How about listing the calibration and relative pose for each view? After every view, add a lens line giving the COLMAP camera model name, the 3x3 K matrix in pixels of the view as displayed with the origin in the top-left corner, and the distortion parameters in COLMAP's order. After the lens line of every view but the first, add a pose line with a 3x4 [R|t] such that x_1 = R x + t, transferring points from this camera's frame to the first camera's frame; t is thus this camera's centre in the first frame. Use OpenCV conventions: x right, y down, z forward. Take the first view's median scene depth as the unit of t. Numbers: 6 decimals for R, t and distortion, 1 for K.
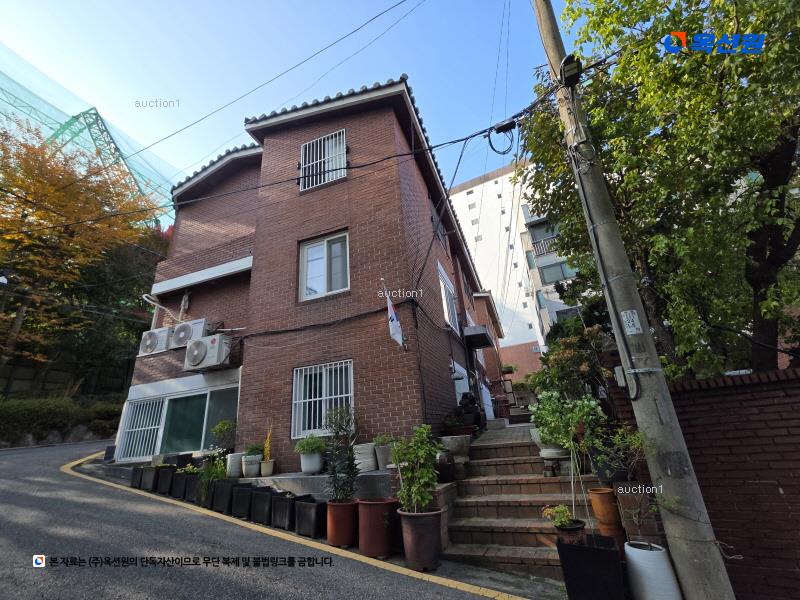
lens RADIAL K [[340.5, 0, 399.5], [0, 340.5, 300.7], [0, 0, 1]] dist [0.004412, 0.000850]
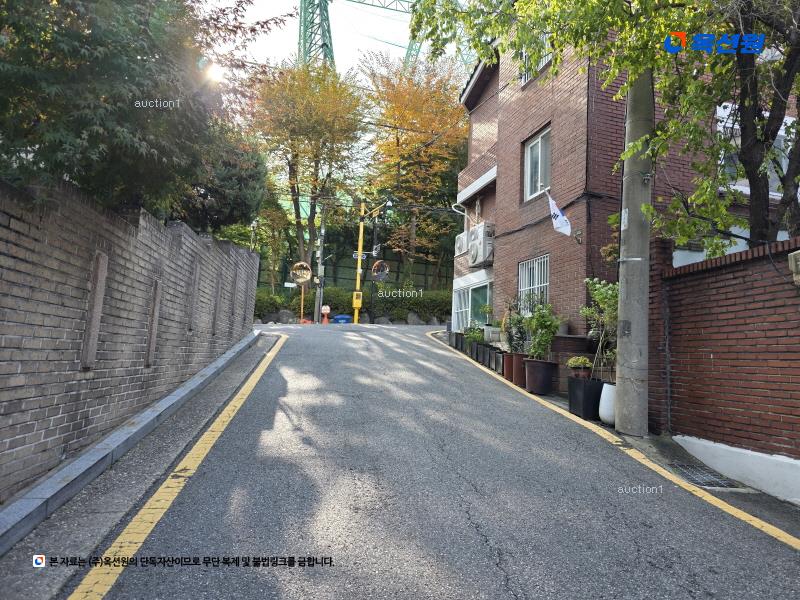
lens RADIAL K [[541.3, 0, 400.4], [0, 541.3, 298.7], [0, 0, 1]] dist [0.039024, -0.019835]
pose [[0.581929, 0.013882, -0.813121, 0.833315], [0.214136, 0.961954, 0.169674, -0.075694], [0.784541, -0.272857, 0.556816, -0.342432]]
